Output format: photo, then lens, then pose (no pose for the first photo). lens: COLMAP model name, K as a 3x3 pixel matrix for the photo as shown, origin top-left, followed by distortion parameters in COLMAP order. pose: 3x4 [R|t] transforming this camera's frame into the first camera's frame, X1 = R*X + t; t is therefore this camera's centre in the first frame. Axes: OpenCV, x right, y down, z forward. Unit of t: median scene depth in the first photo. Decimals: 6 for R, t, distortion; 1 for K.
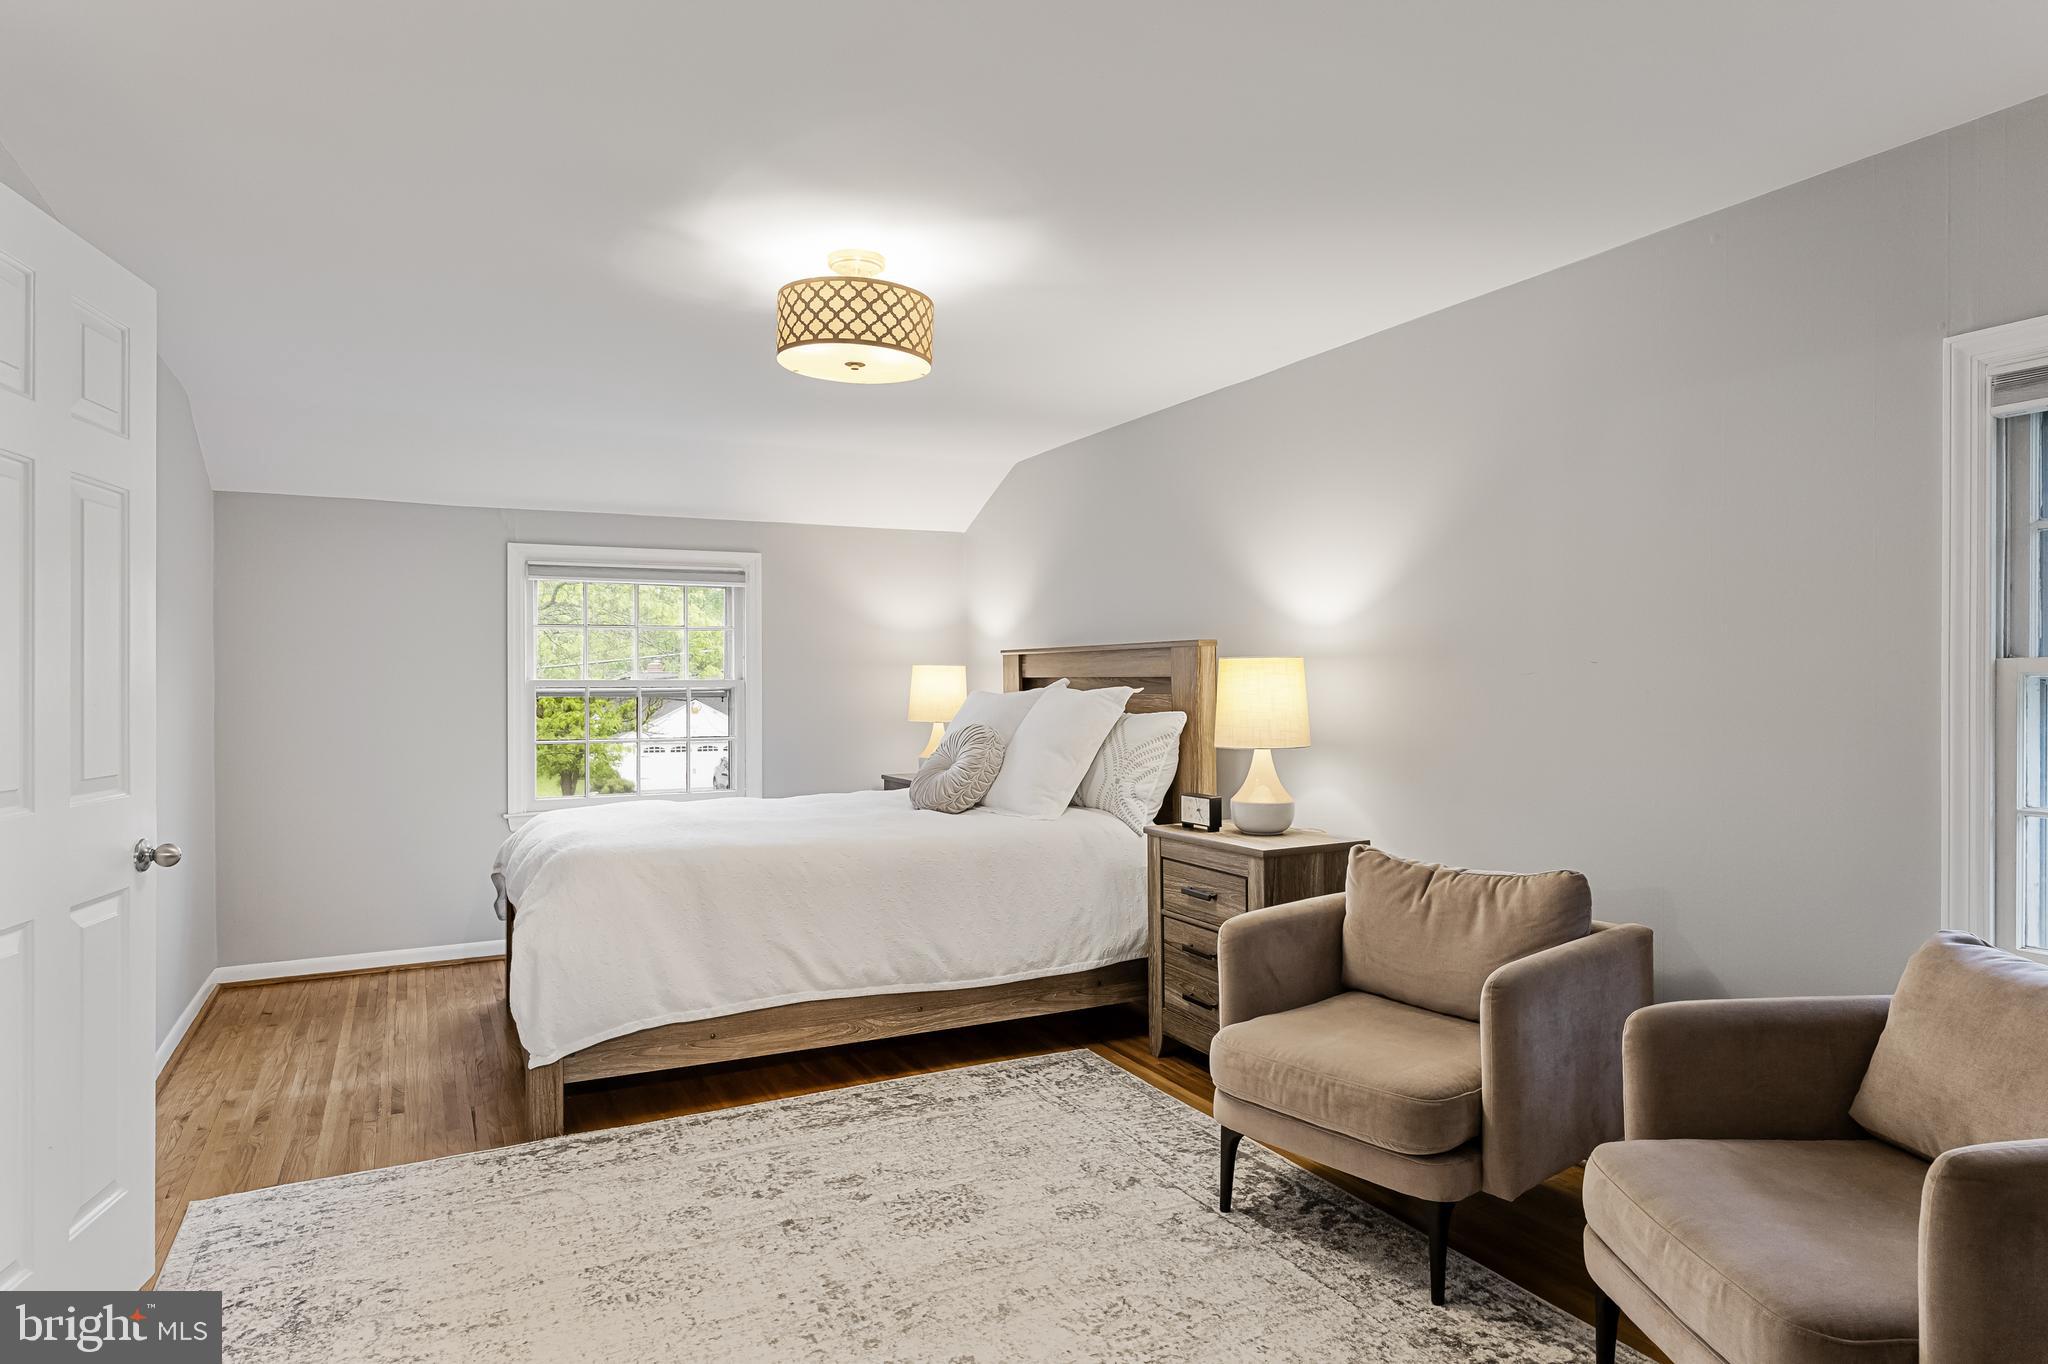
lens RADIAL K [[1173.2, 0, 1013.8], [0, 1173.2, 678.1], [0, 0, 1]] dist [-0.000241, -0.001895]
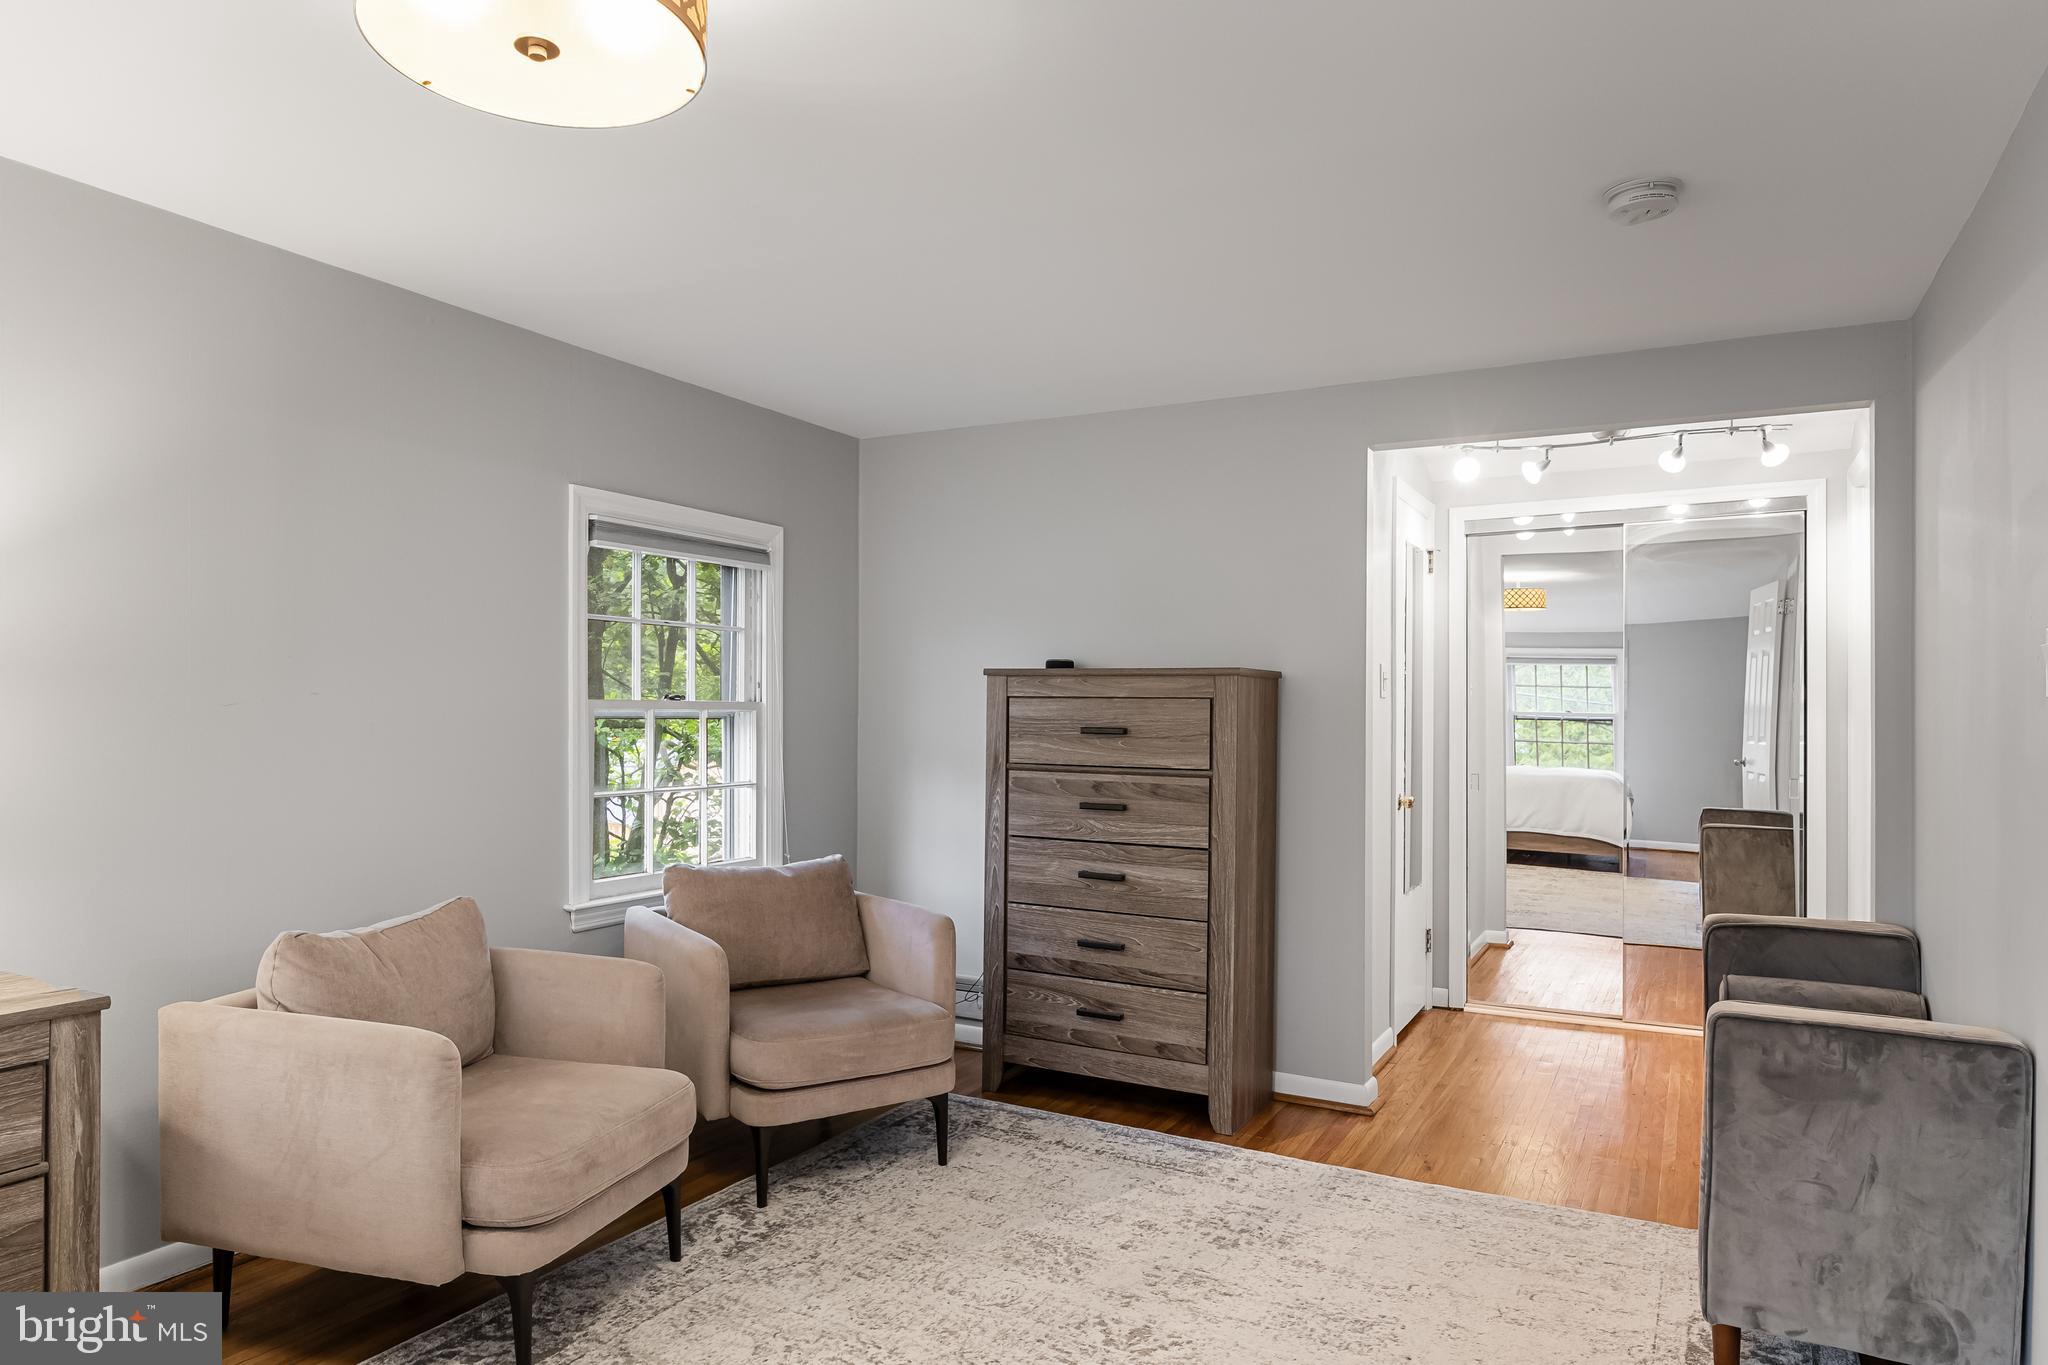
lens RADIAL K [[1236.8, 0, 1020.6], [0, 1236.8, 695.9], [0, 0, 1]] dist [-0.009120, 0.000607]
pose [[-0.558184, 0.009743, 0.829660, -0.795997], [-0.003905, 0.999889, -0.014369, 0.001099], [-0.829708, -0.011261, -0.558084, 1.349344]]
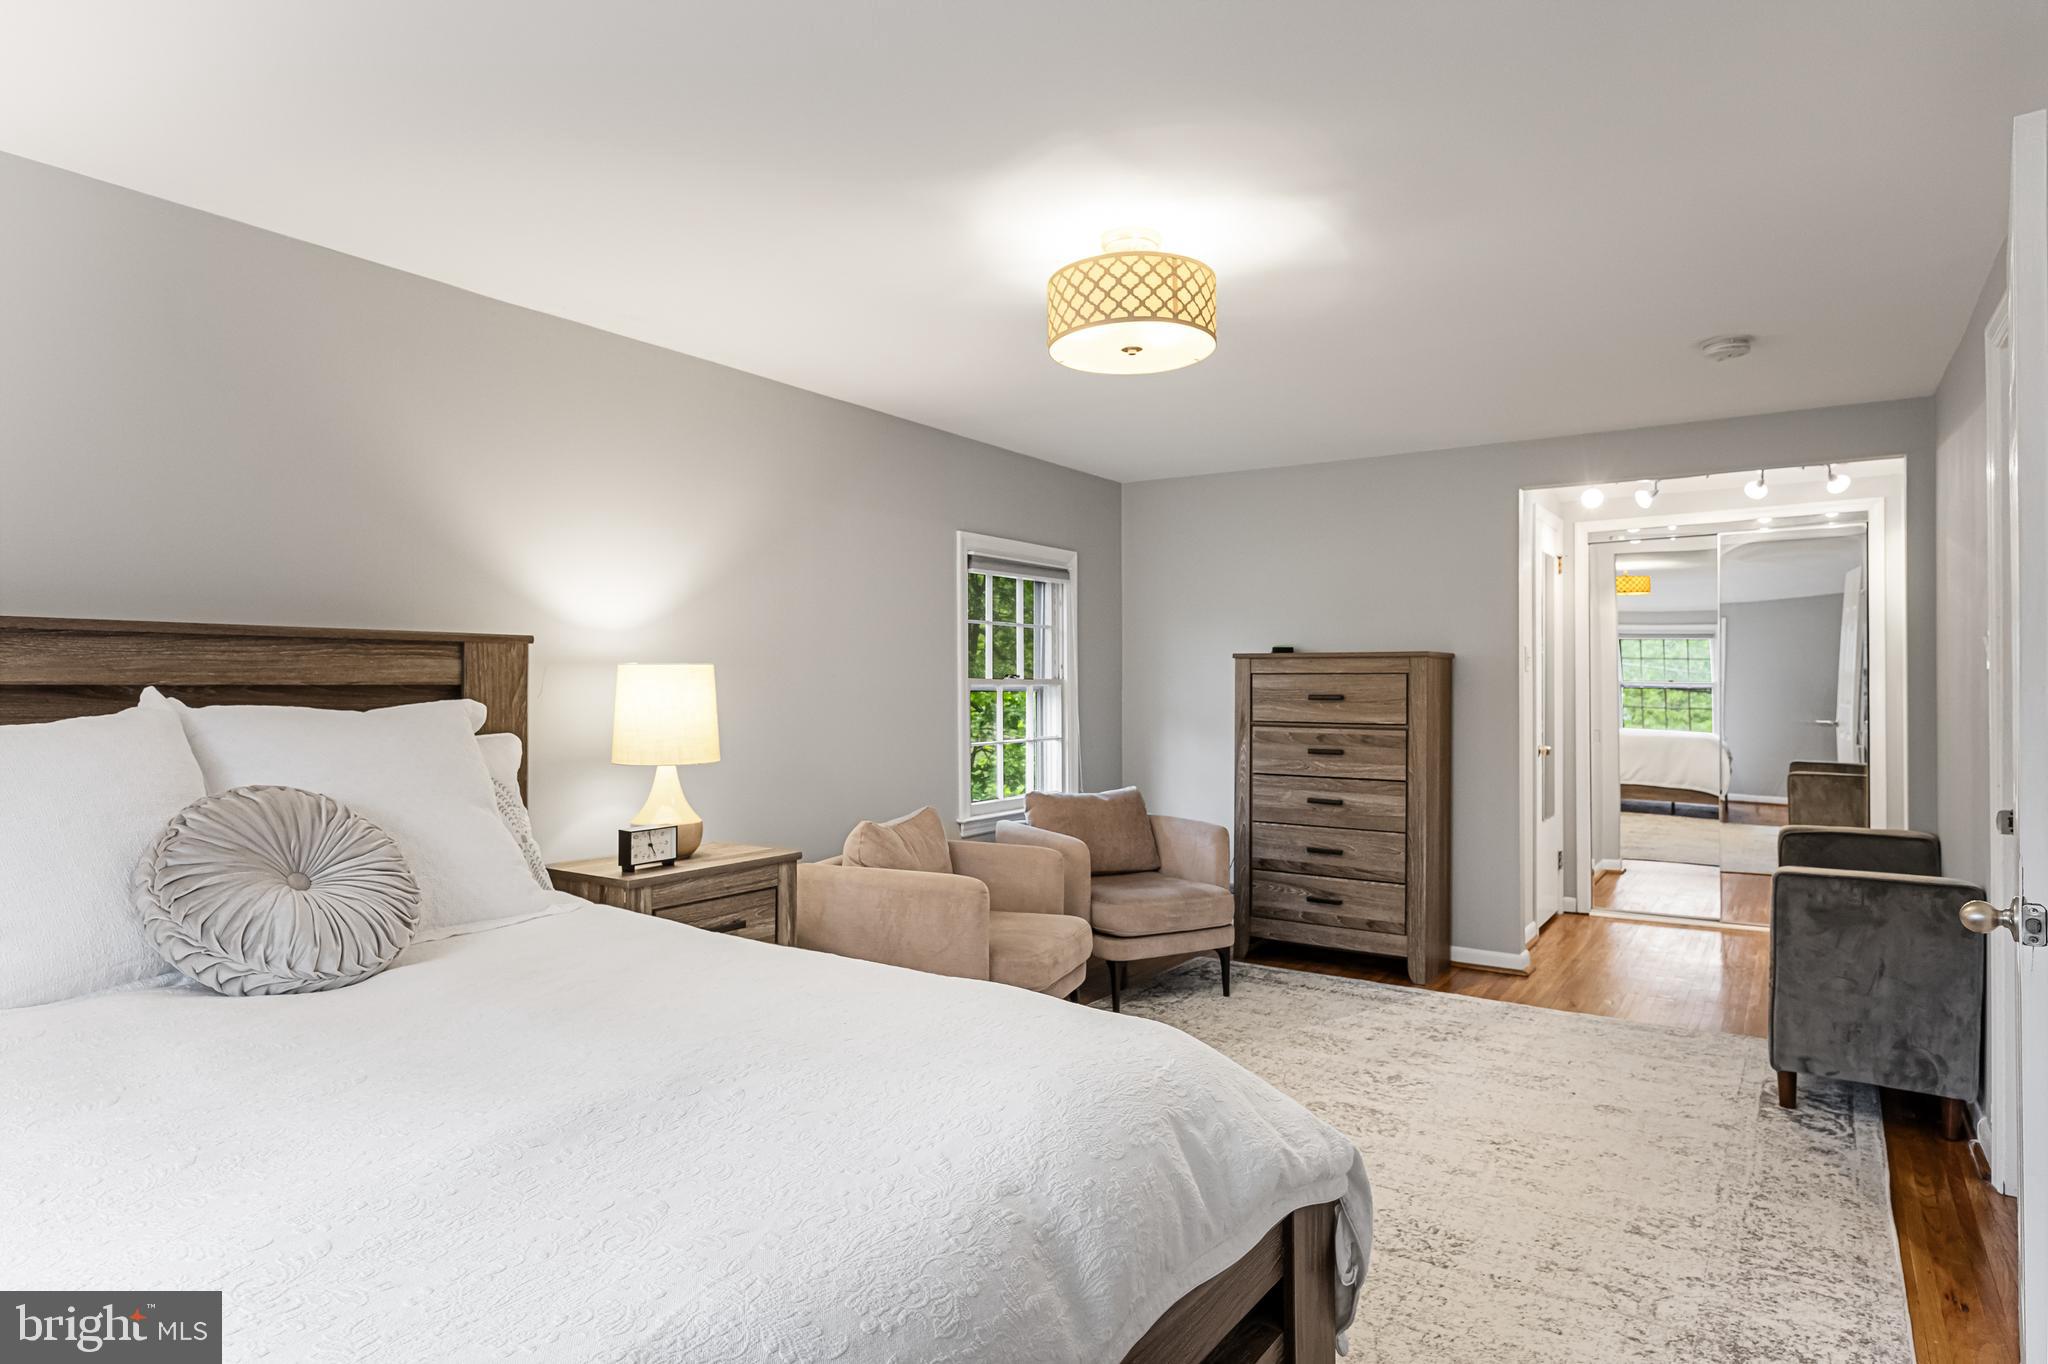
lens RADIAL K [[1173.2, 0, 1013.8], [0, 1173.2, 678.1], [0, 0, 1]] dist [-0.000241, -0.001895]
pose [[-0.480168, 0.009425, 0.877126, -1.106610], [0.004503, 0.999956, -0.008280, 0.002985], [-0.877165, -0.000026, -0.480189, 1.861837]]
